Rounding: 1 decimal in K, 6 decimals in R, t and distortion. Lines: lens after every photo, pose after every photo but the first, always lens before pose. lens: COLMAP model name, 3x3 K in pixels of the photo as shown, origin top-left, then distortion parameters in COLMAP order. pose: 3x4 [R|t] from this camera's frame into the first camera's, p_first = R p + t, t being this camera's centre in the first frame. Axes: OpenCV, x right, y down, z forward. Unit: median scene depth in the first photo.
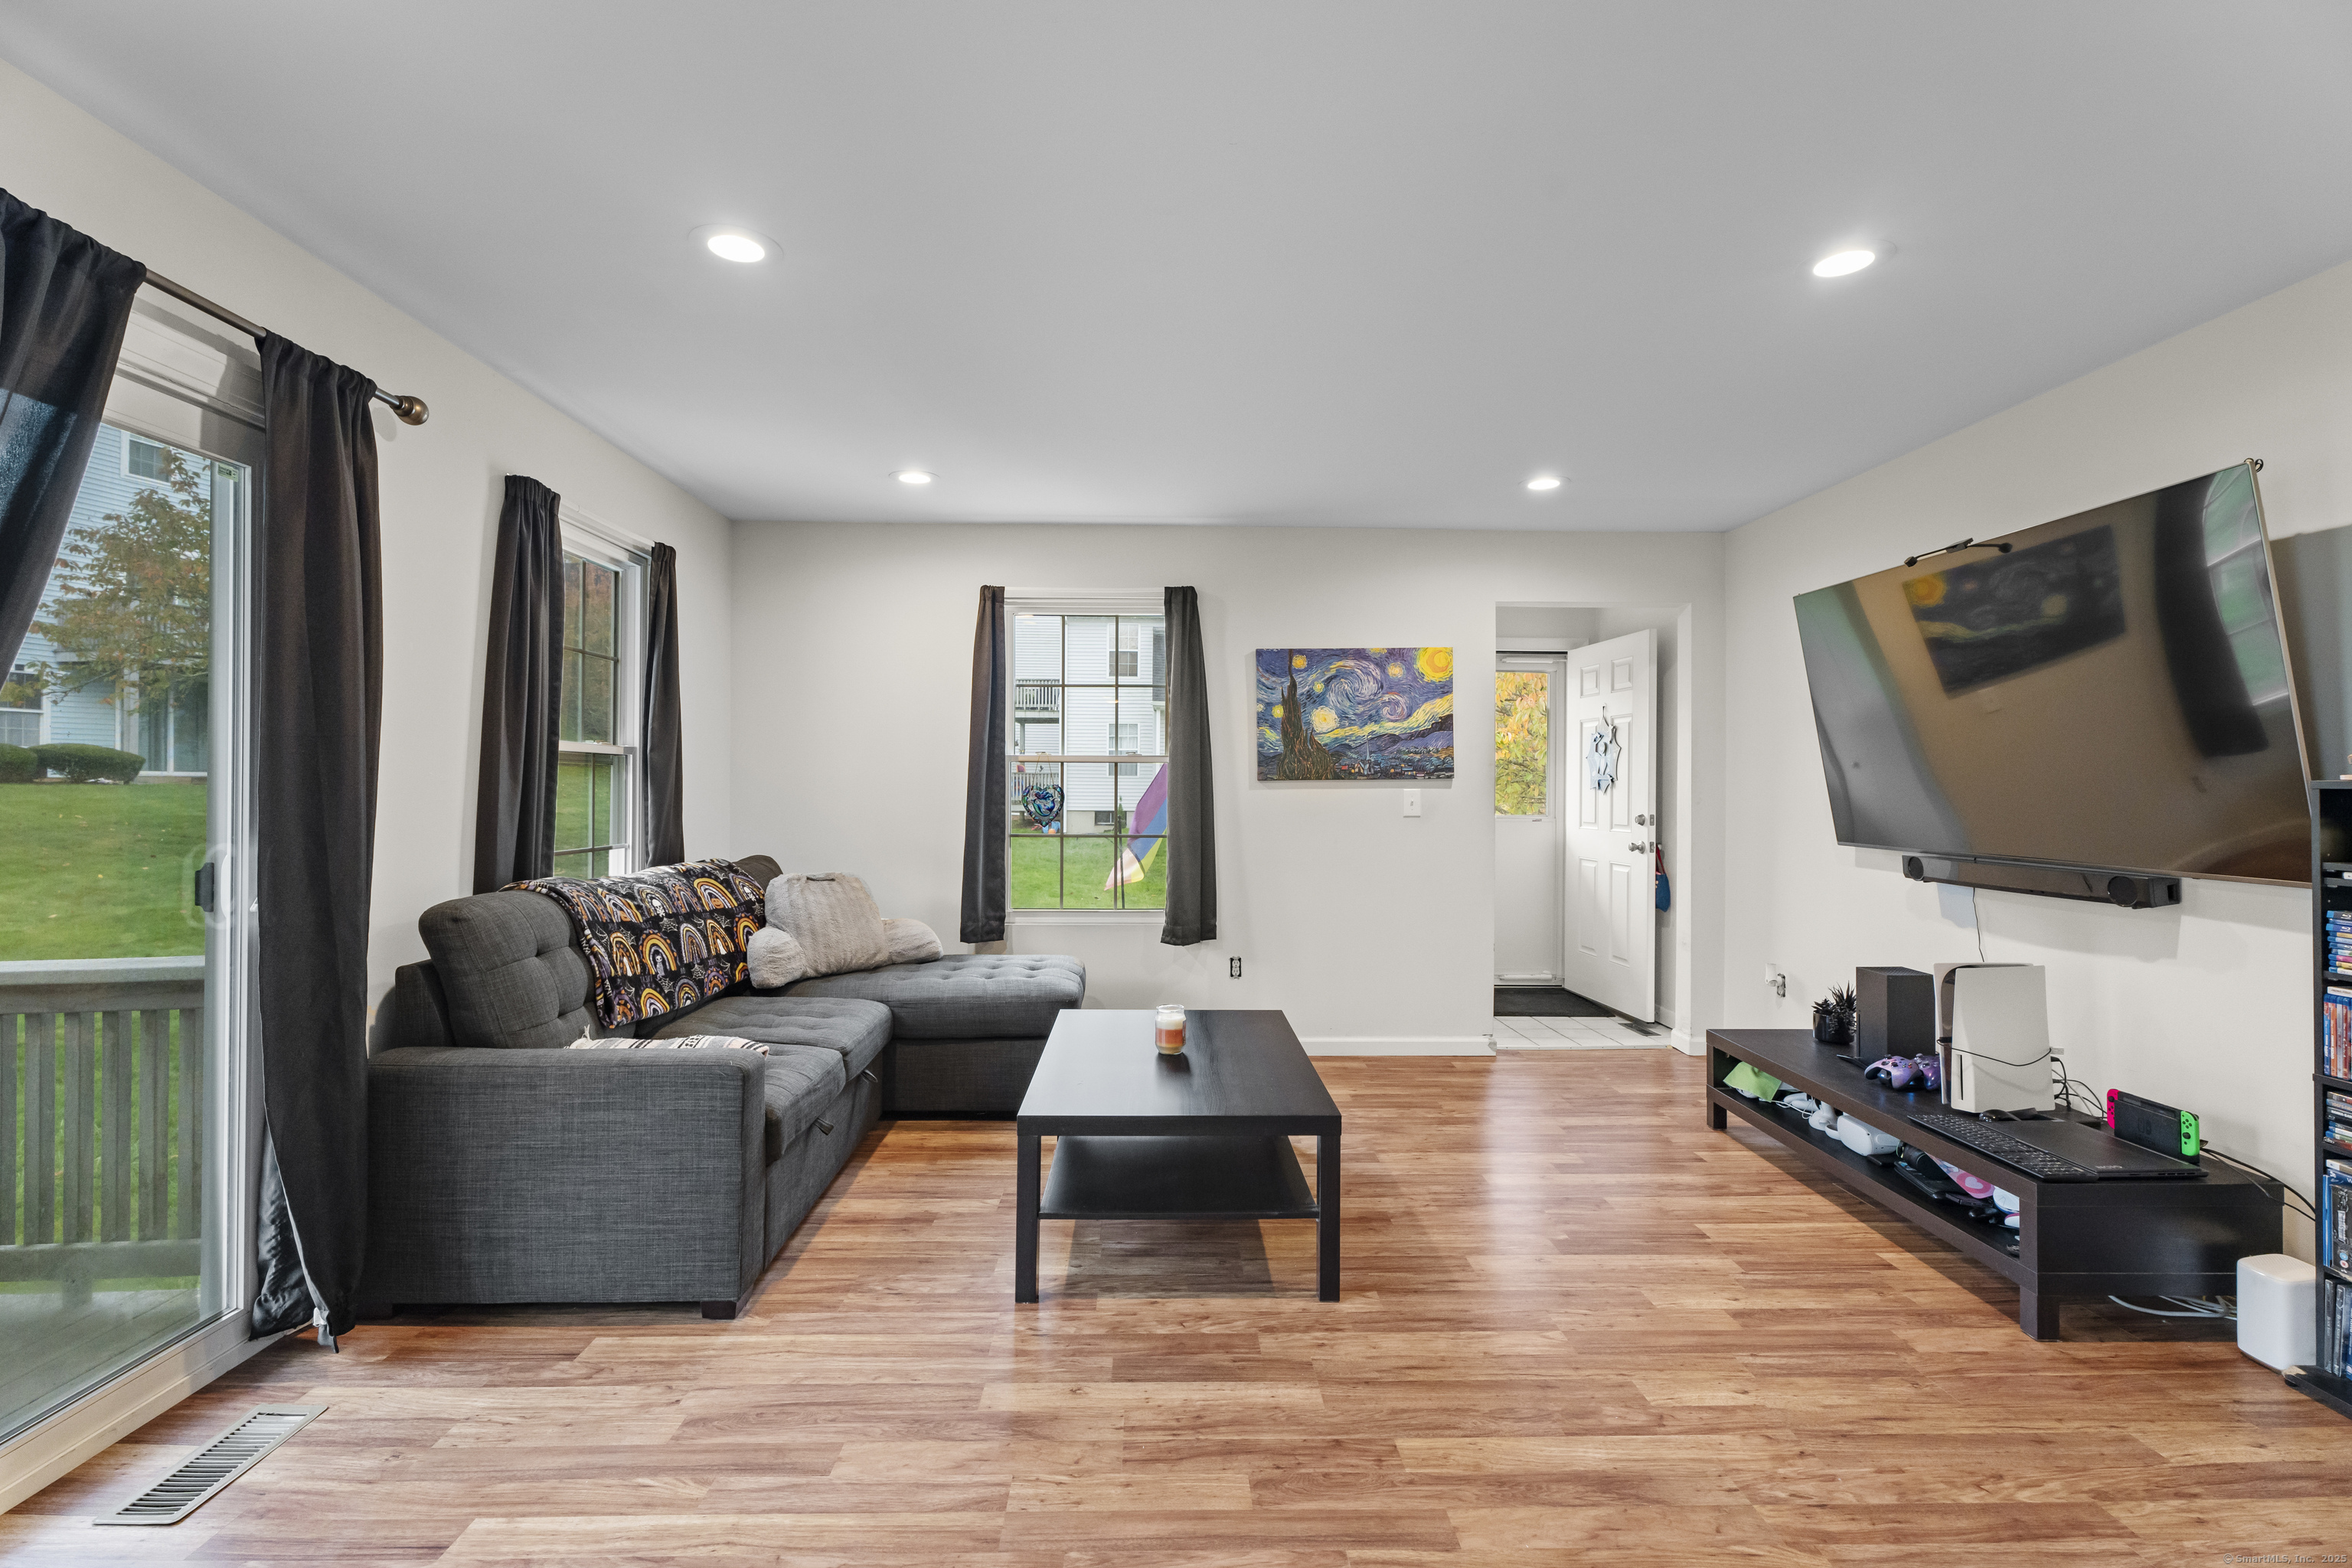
lens RADIAL K [[1055.3, 0, 1176.0], [0, 1055.3, 784.0], [0, 0, 1]] dist [0.001634, 0.000257]
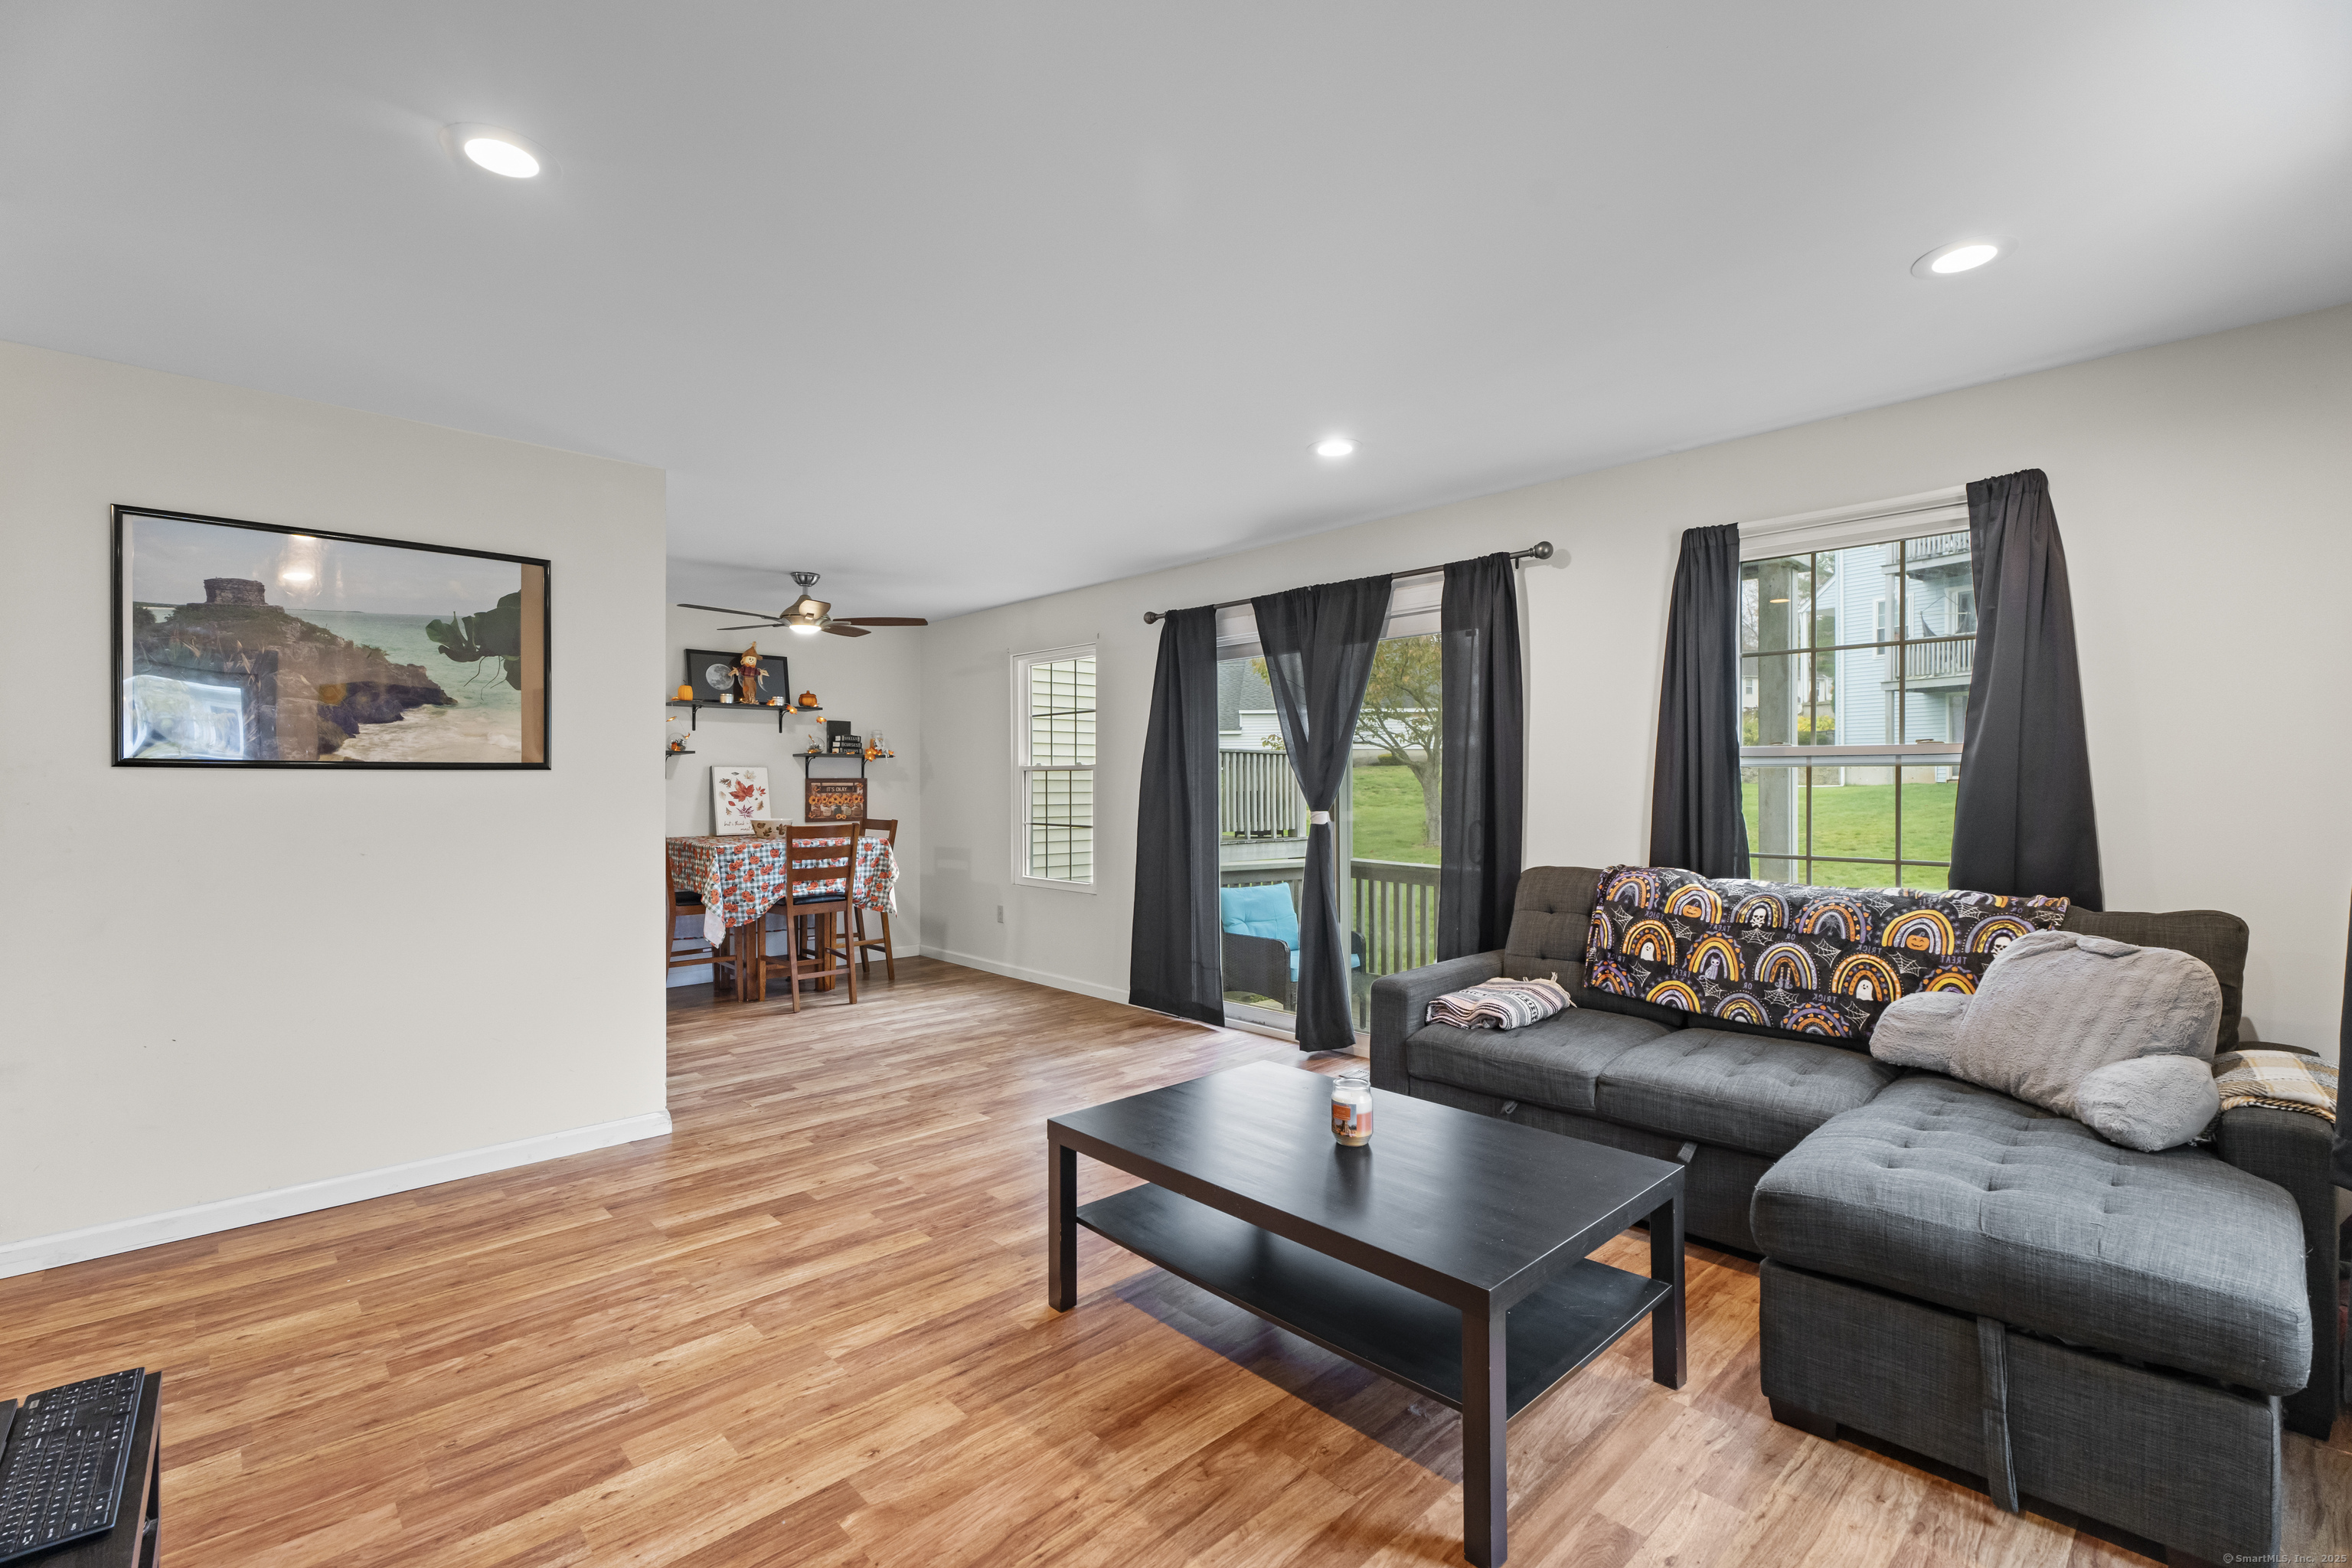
lens RADIAL K [[1036.8, 0, 1165.0], [0, 1036.8, 783.3], [0, 0, 1]] dist [-0.000109, 0.000299]
pose [[-0.750487, -0.004099, -0.660872, 0.560281], [-0.001004, 0.999987, -0.005063, 0.000725], [0.660884, -0.003137, -0.750482, 1.403307]]
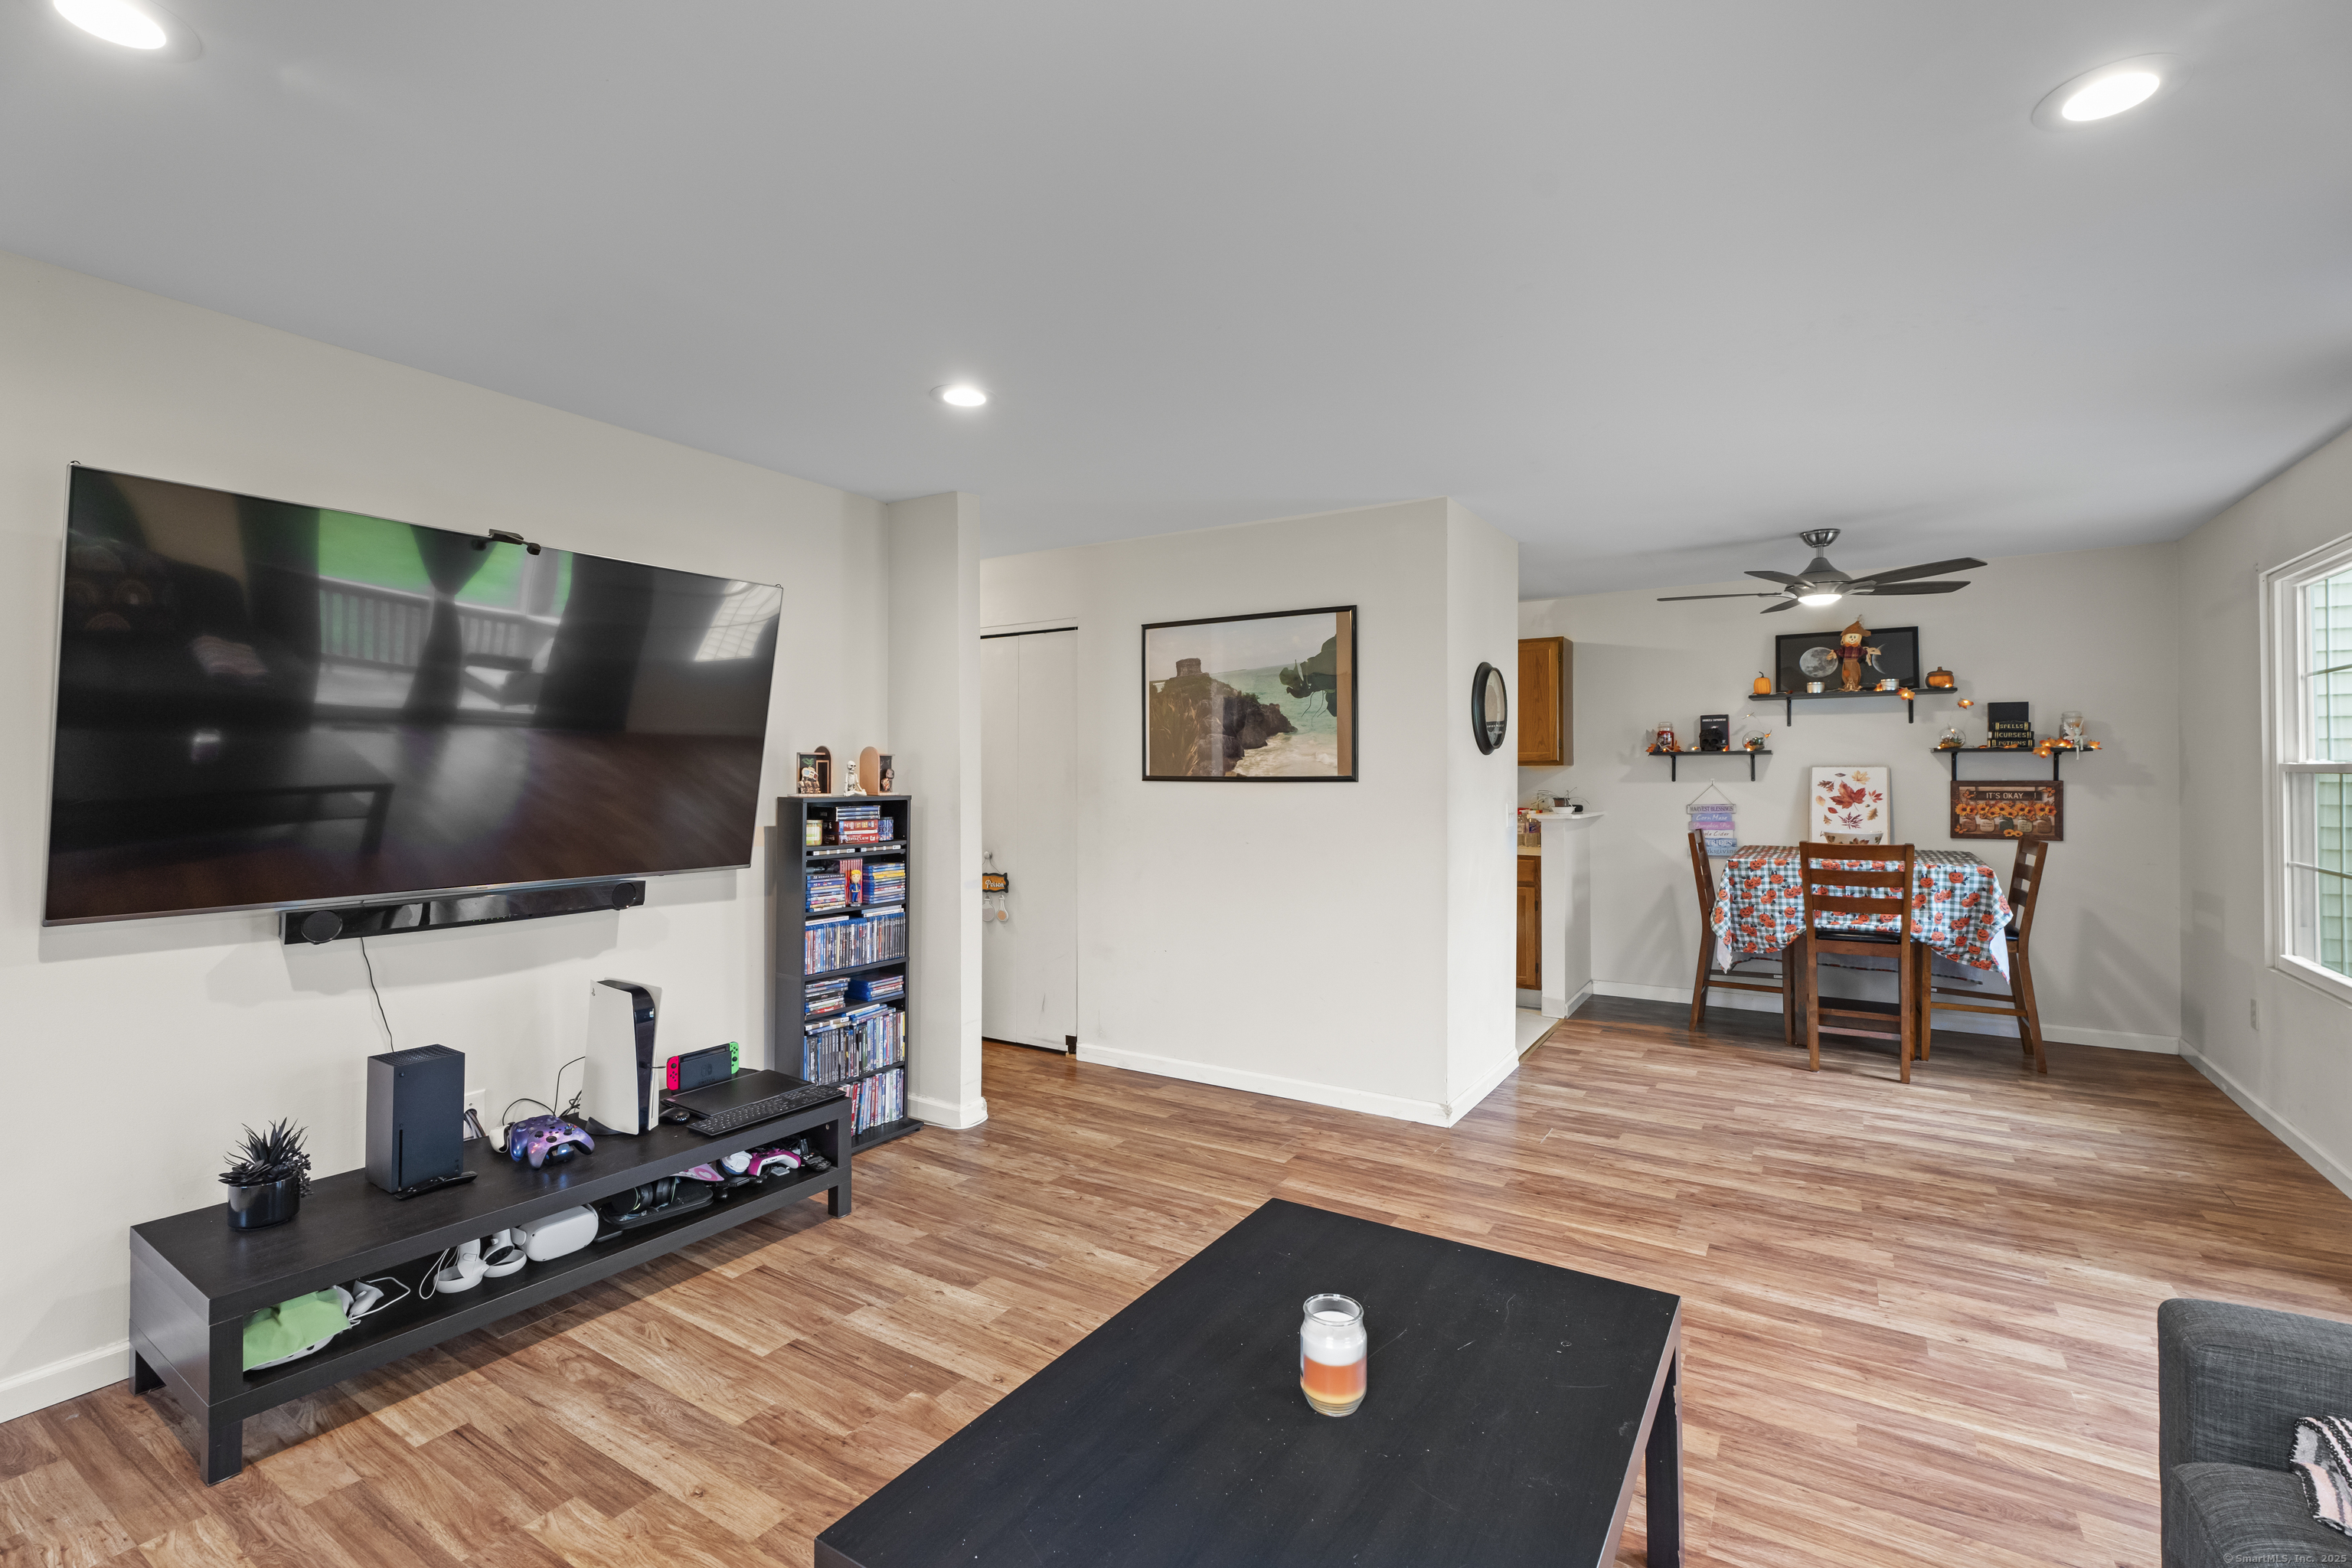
lens RADIAL K [[1049.2, 0, 1169.6], [0, 1049.2, 765.0], [0, 0, 1]] dist [0.001497, 0.001147]
pose [[-0.829780, 0.000142, 0.558091, -0.200203], [-0.003442, 0.999980, -0.005373, -0.031080], [-0.558081, -0.006379, -0.829762, 1.373487]]
